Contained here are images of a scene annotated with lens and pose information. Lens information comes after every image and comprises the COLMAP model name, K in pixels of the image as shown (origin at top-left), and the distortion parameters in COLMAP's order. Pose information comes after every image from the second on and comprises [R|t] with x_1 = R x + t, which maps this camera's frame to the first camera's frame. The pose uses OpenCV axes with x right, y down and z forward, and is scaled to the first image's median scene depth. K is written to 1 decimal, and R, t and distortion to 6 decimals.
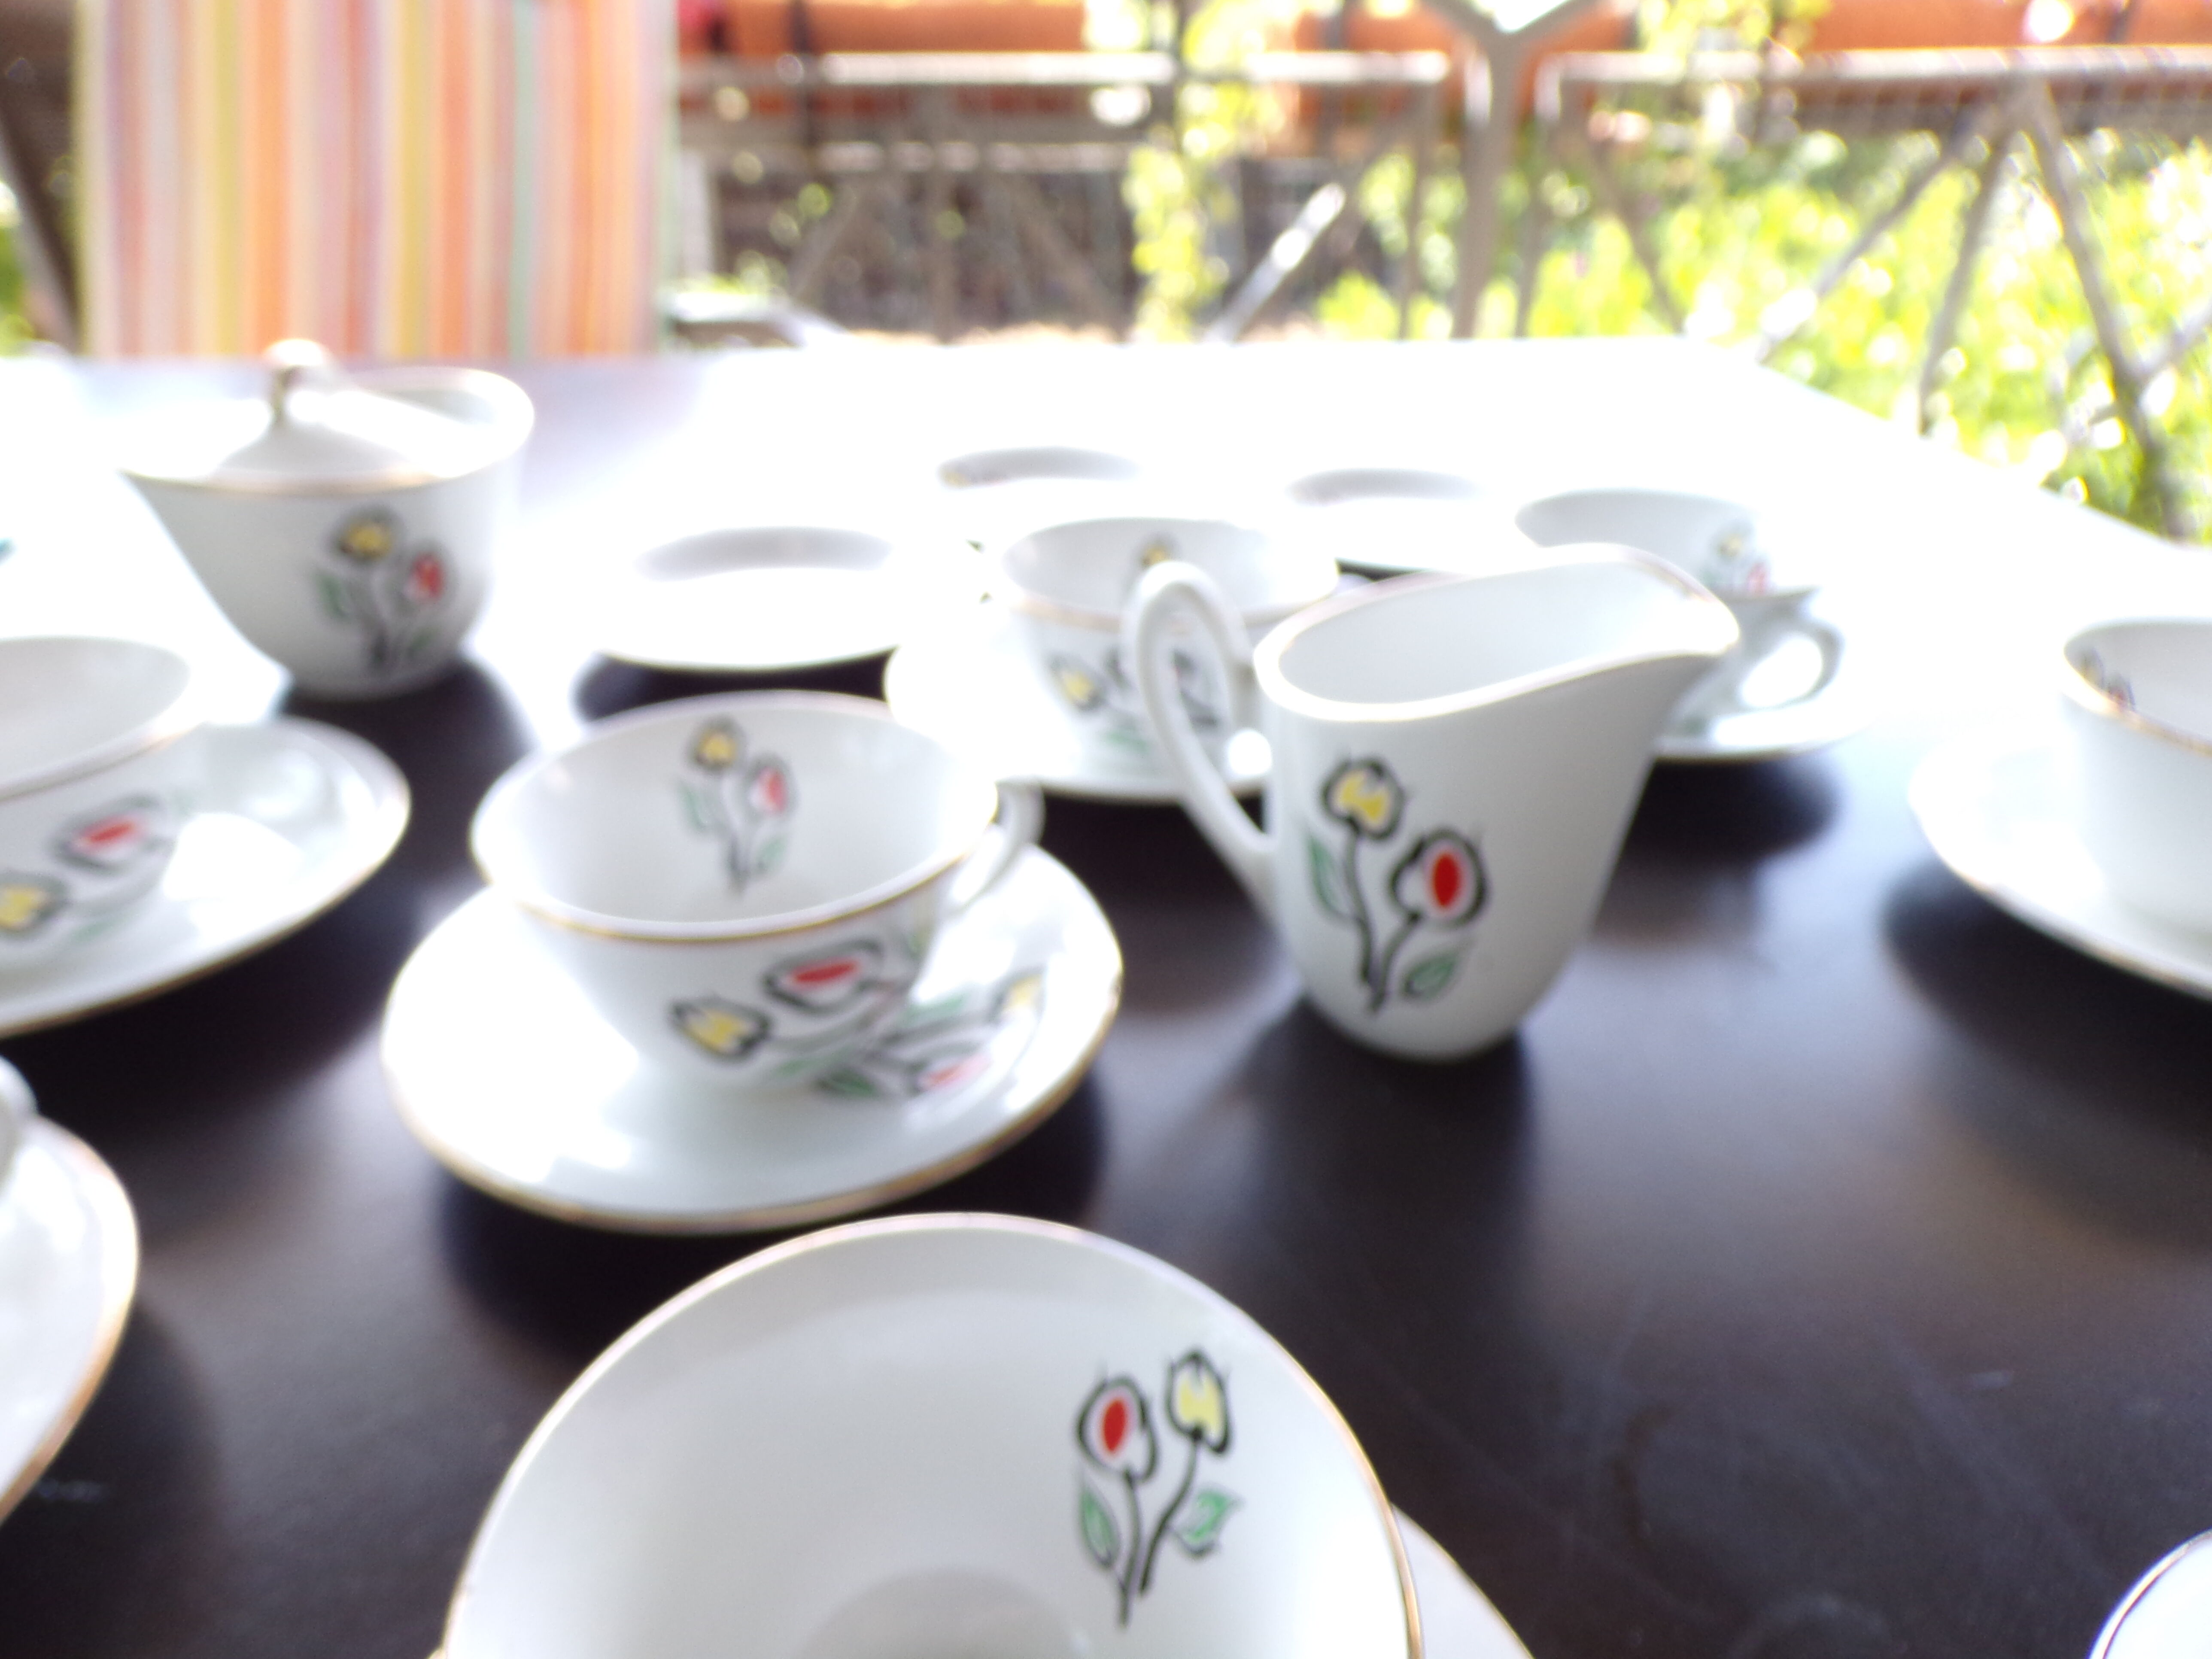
lens RADIAL K [[1524.4, 0, 1106.0], [0, 1524.4, 829.5], [0, 0, 1]] dist [0.012598, 0.046156]
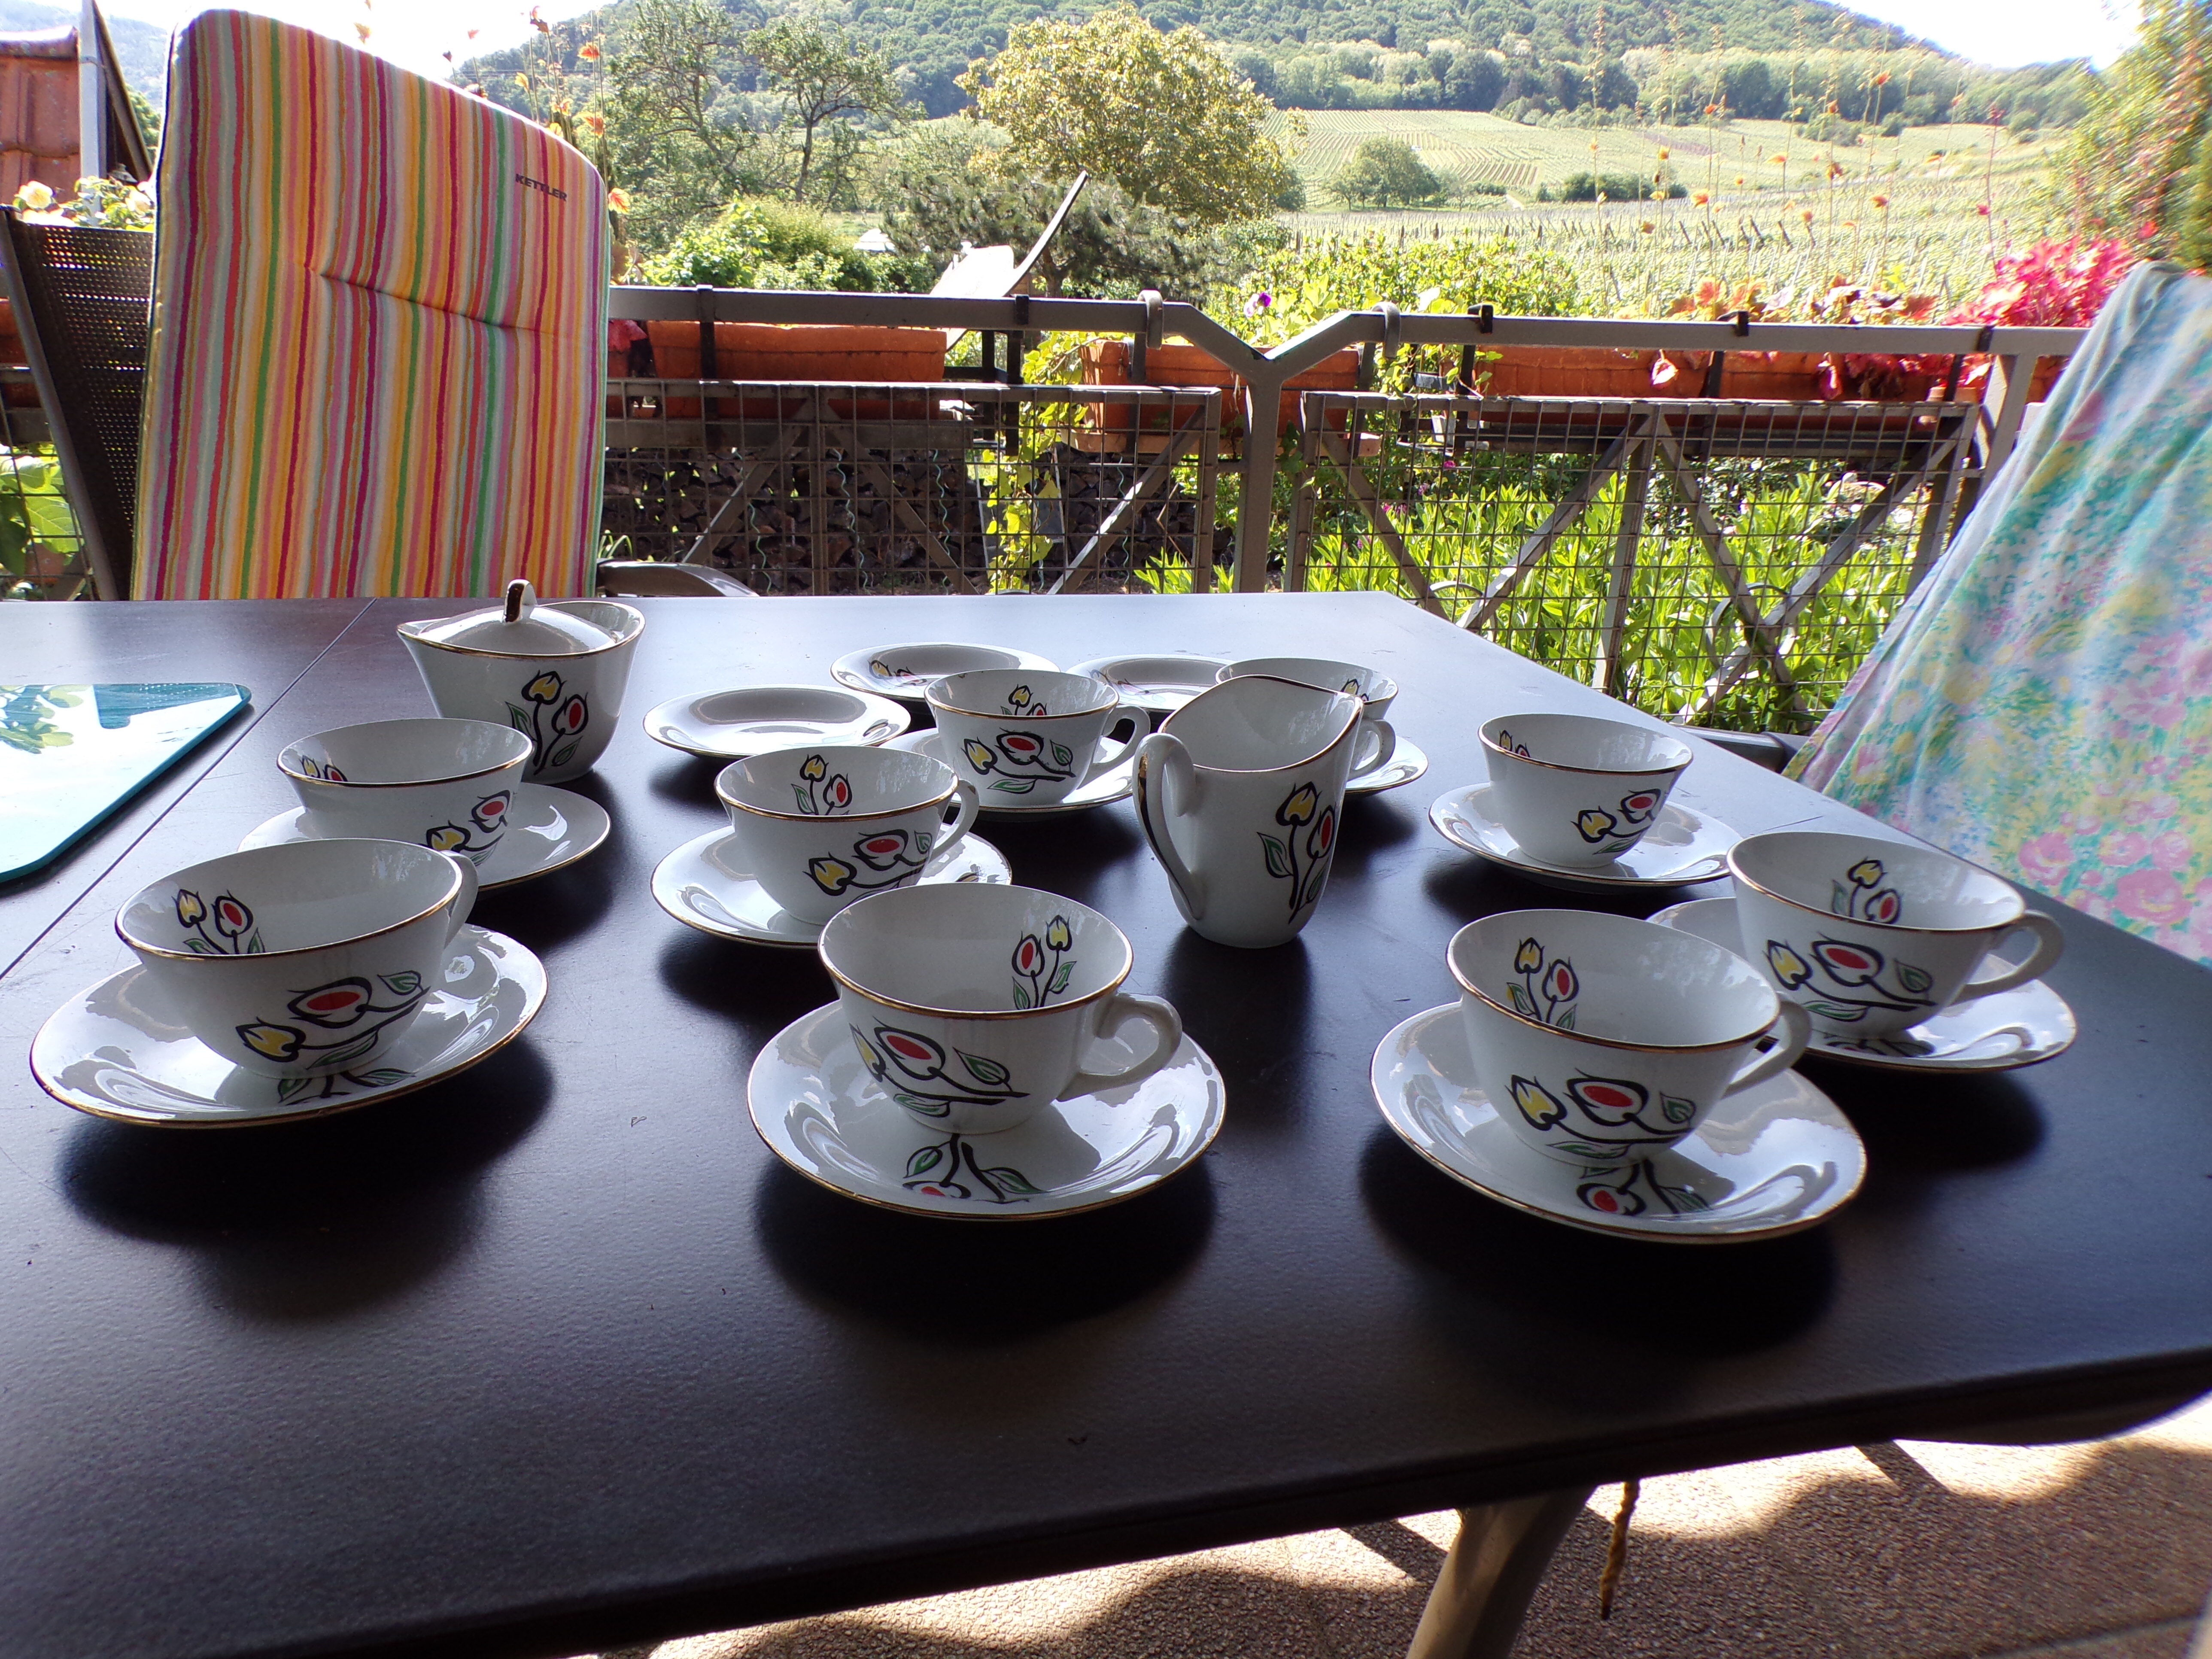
lens RADIAL K [[1522.5, 0, 1106.0], [0, 1522.5, 829.5], [0, 0, 1]] dist [-0.002855, 0.062236]
pose [[0.994195, -0.012647, 0.106850, -0.082956], [0.029850, 0.986507, -0.160974, 0.360554], [-0.103372, 0.163229, 0.981158, -0.984366]]
